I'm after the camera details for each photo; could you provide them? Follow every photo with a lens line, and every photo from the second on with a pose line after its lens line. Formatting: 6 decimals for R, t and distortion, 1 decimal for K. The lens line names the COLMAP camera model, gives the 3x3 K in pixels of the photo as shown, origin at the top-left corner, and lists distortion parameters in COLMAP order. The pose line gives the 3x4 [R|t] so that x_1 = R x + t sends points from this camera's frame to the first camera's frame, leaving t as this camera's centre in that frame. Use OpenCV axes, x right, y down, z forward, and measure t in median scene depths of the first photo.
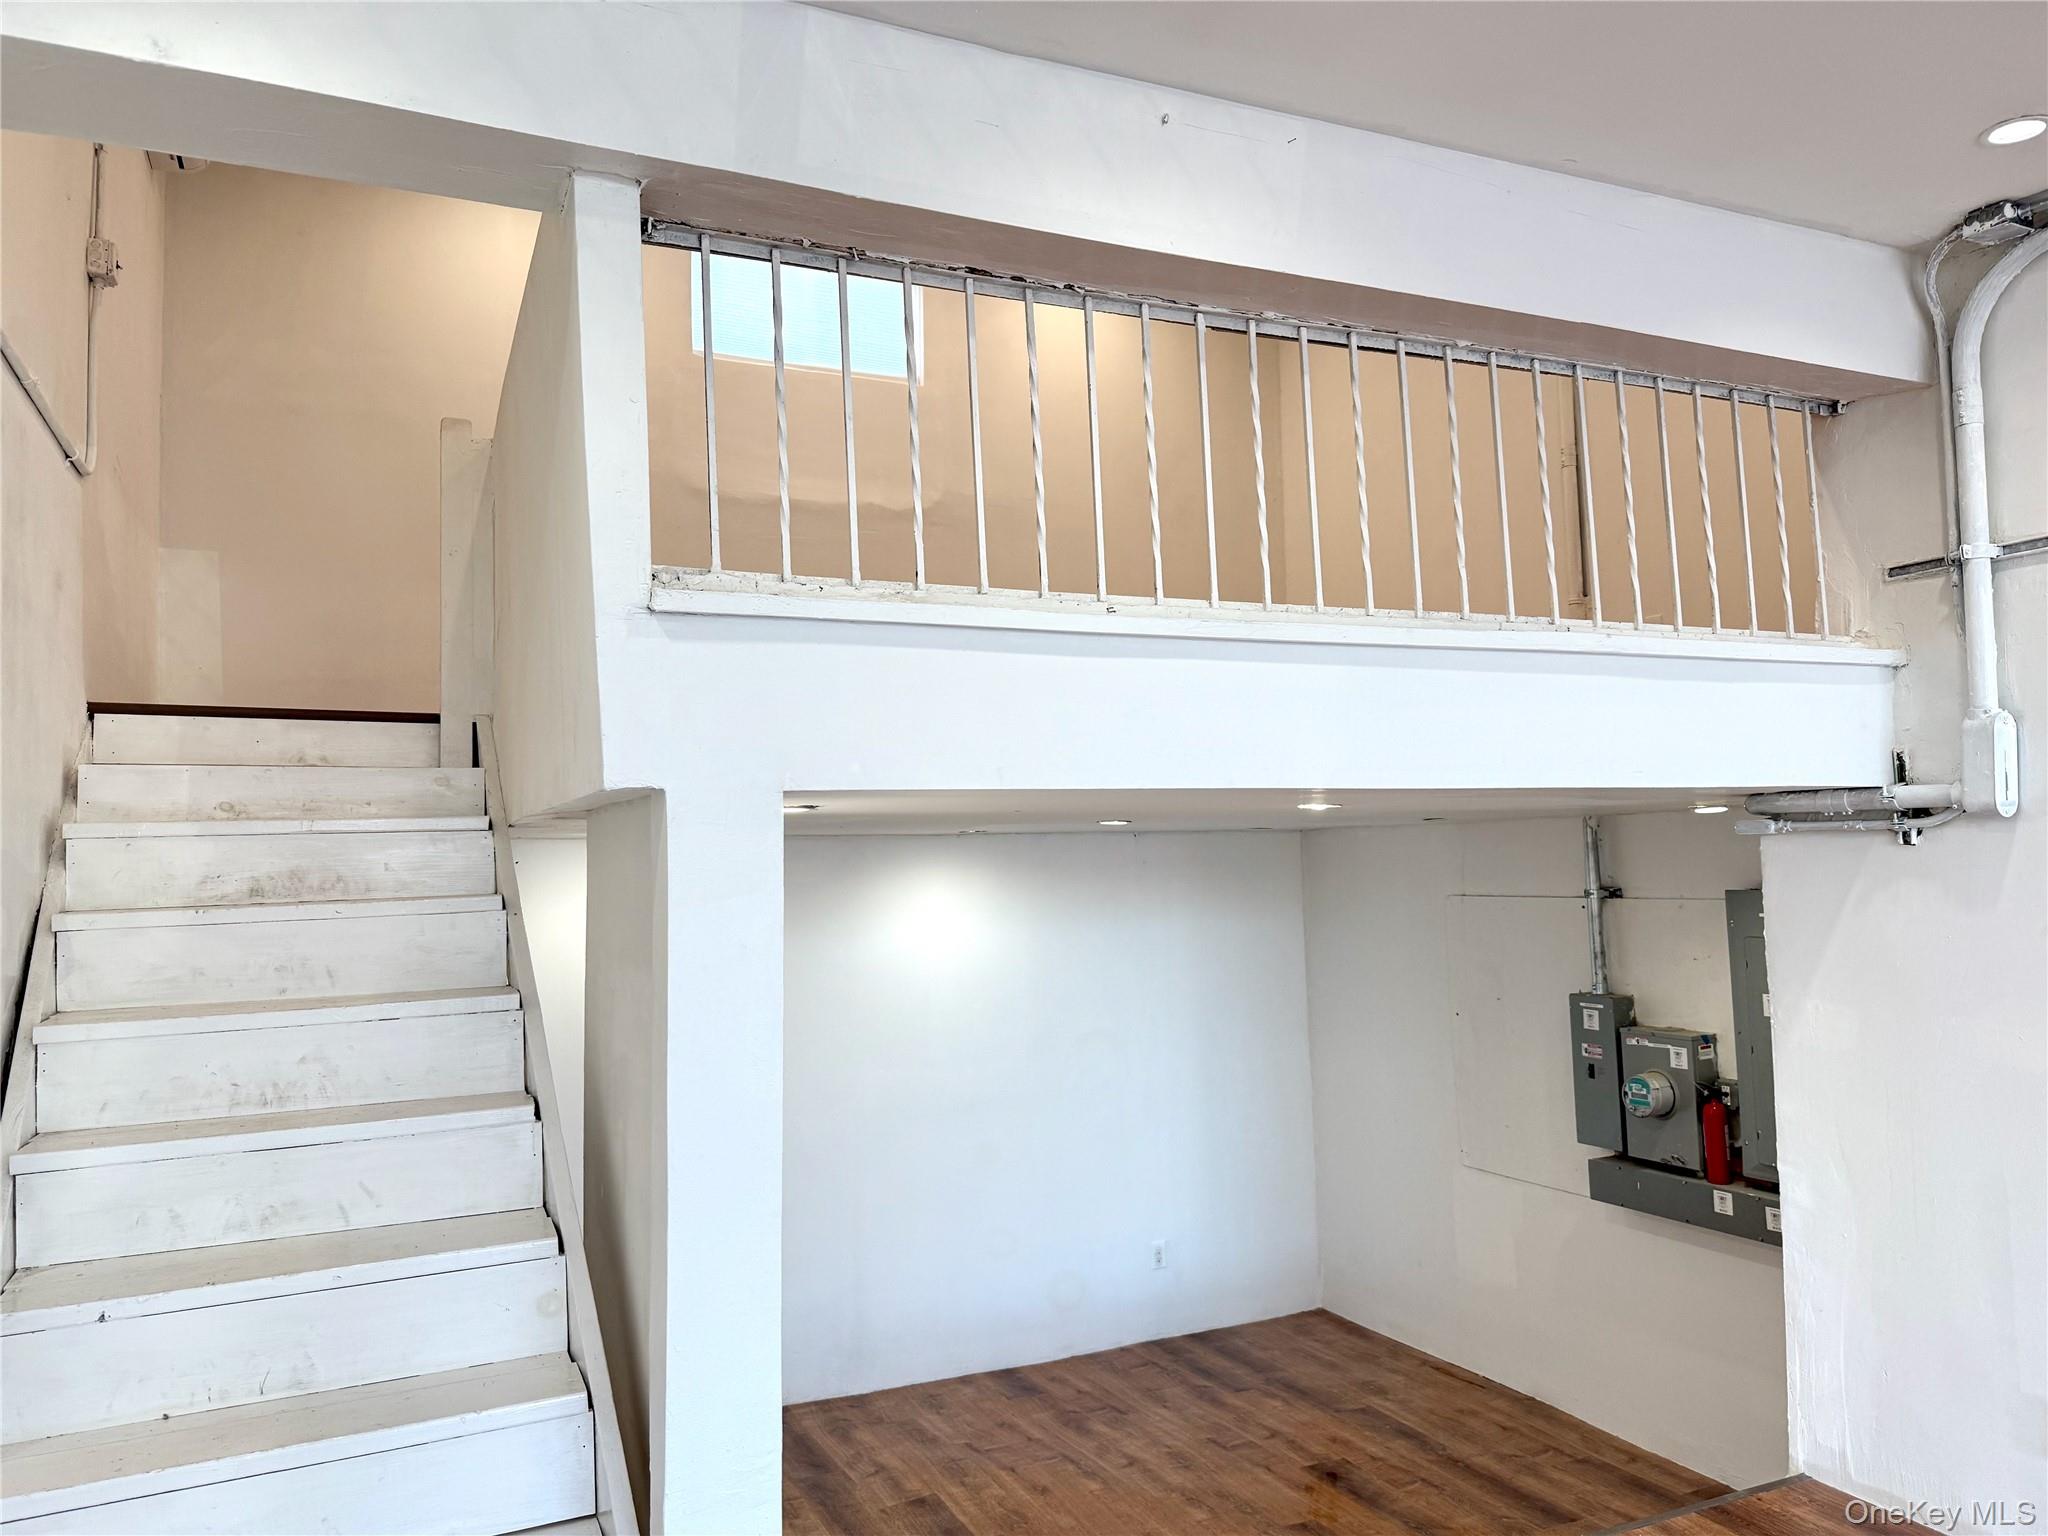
lens RADIAL K [[1446.5, 0, 1033.1], [0, 1446.5, 765.9], [0, 0, 1]] dist [0.001028, -0.000035]
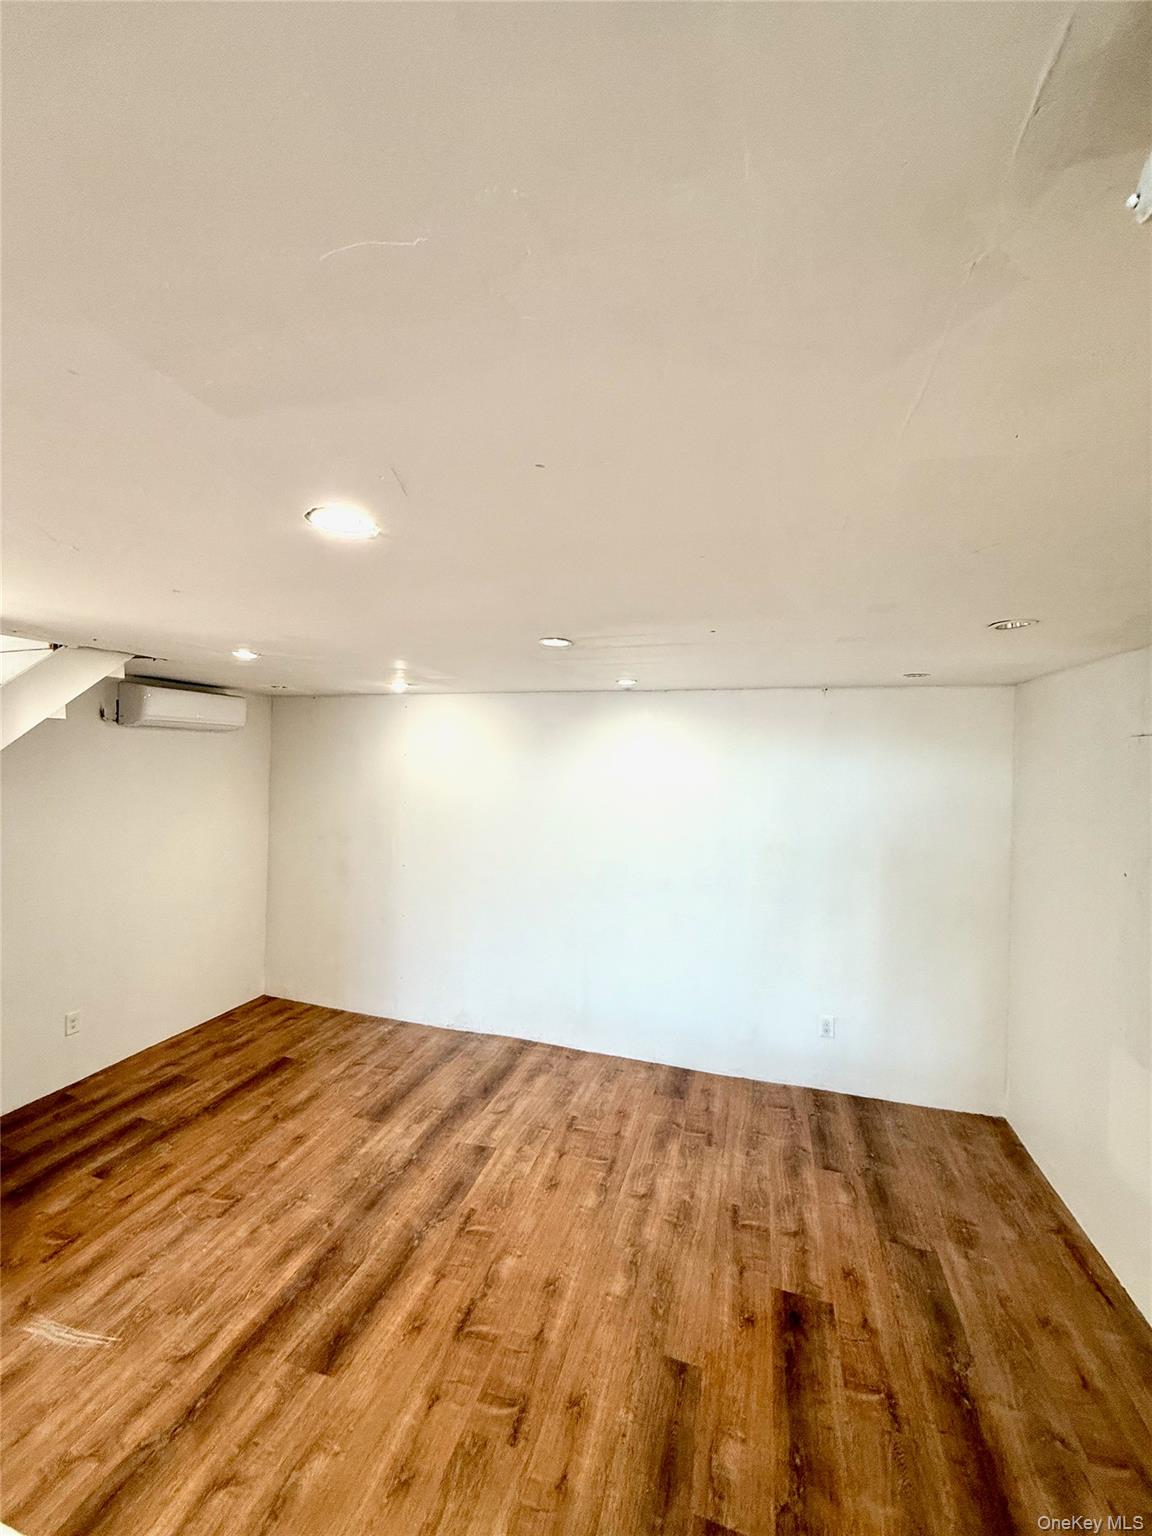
lens RADIAL K [[612.0, 0, 573.3], [0, 612.0, 766.2], [0, 0, 1]] dist [-0.000030, 0.000008]
pose [[0.742052, 0.046252, -0.668745, 0.317163], [0.011576, 0.996584, 0.081771, 0.081240], [0.670243, -0.068420, 0.738981, 0.564560]]
